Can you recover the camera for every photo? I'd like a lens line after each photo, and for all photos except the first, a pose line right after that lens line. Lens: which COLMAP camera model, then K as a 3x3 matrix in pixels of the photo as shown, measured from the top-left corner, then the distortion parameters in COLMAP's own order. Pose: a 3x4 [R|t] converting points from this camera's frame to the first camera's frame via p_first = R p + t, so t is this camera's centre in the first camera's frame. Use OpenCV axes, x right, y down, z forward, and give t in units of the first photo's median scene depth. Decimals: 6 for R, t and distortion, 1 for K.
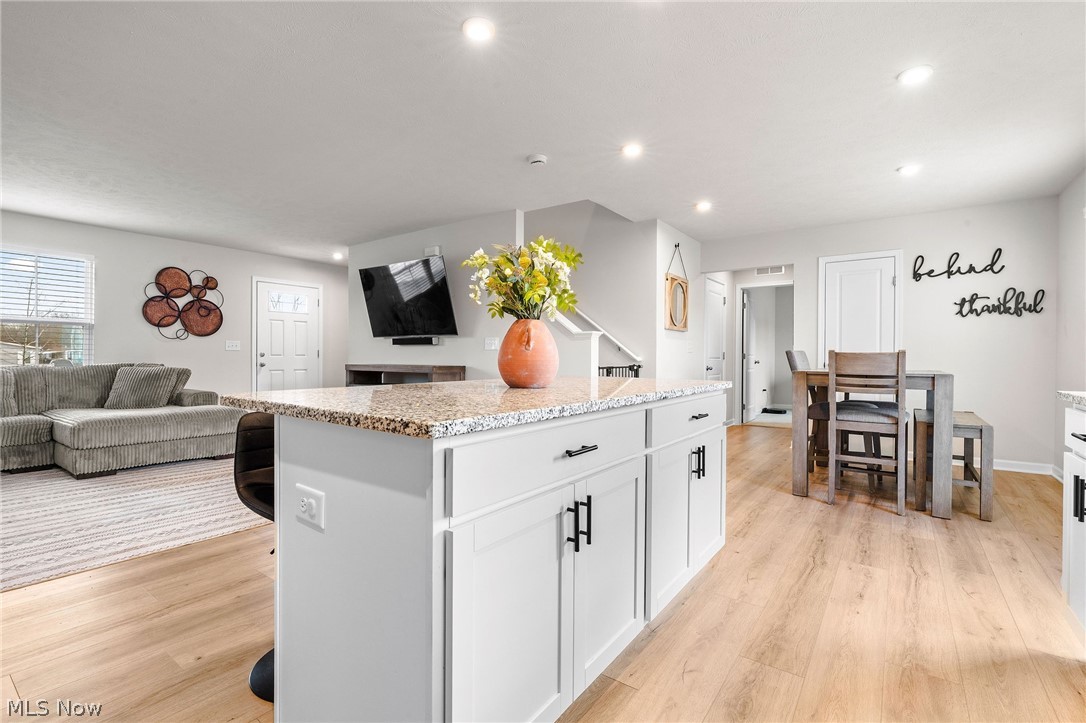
lens RADIAL K [[488.1, 0, 539.0], [0, 488.1, 357.3], [0, 0, 1]] dist [0.000880, 0.000536]
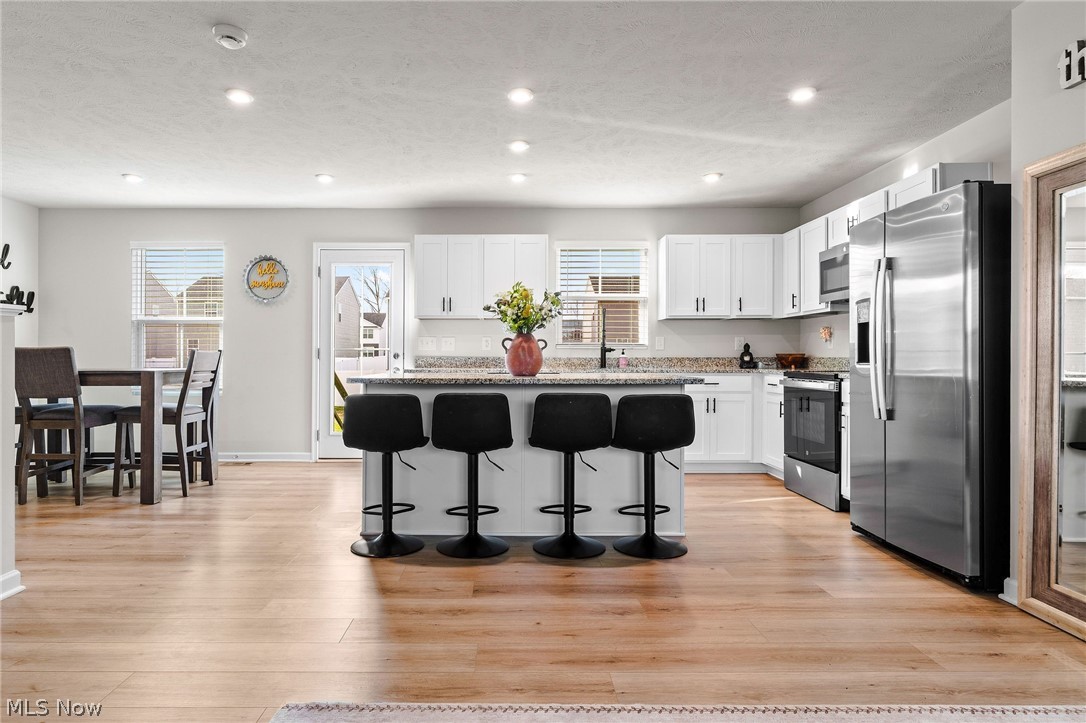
lens RADIAL K [[611.5, 0, 514.0], [0, 611.5, 353.5], [0, 0, 1]] dist [-0.002053, -0.000553]
pose [[-0.594079, -0.002853, 0.804401, -0.638013], [-0.001165, 0.999996, 0.002686, -0.006652], [-0.804406, 0.000659, -0.594080, 0.887033]]
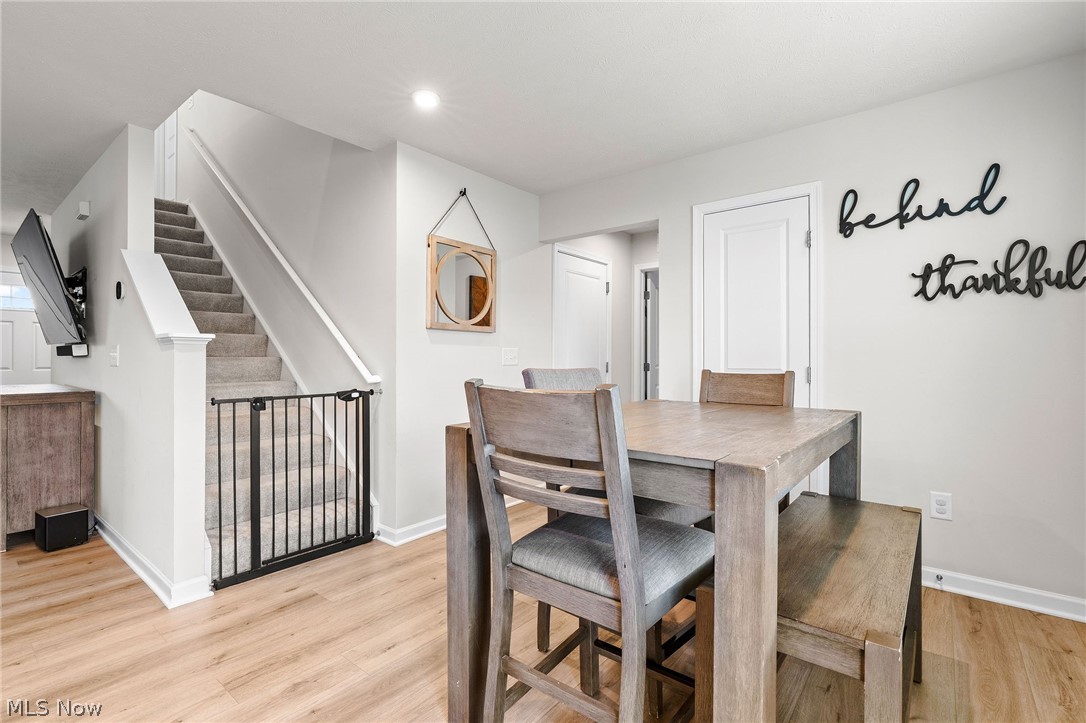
lens RADIAL K [[501.4, 0, 541.2], [0, 501.4, 353.4], [0, 0, 1]] dist [0.007375, 0.000266]
pose [[0.998866, -0.005441, -0.047306, 0.483285], [0.004918, 0.999925, -0.011180, -0.022393], [0.047363, 0.010934, 0.998818, 0.445963]]
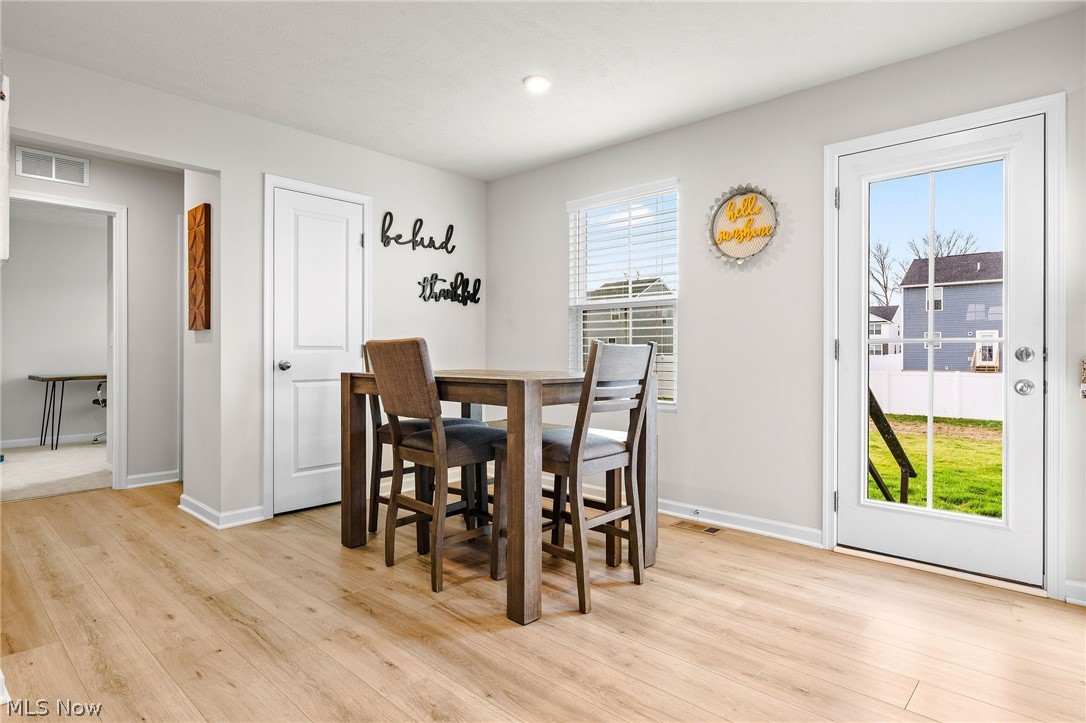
lens RADIAL K [[587.6, 0, 532.3], [0, 587.6, 347.0], [0, 0, 1]] dist [-0.002458, 0.000563]
pose [[0.123654, 0.004431, 0.992315, -0.063723], [0.001201, 0.999989, -0.004615, -0.002746], [-0.992325, 0.001763, 0.123648, 0.713250]]
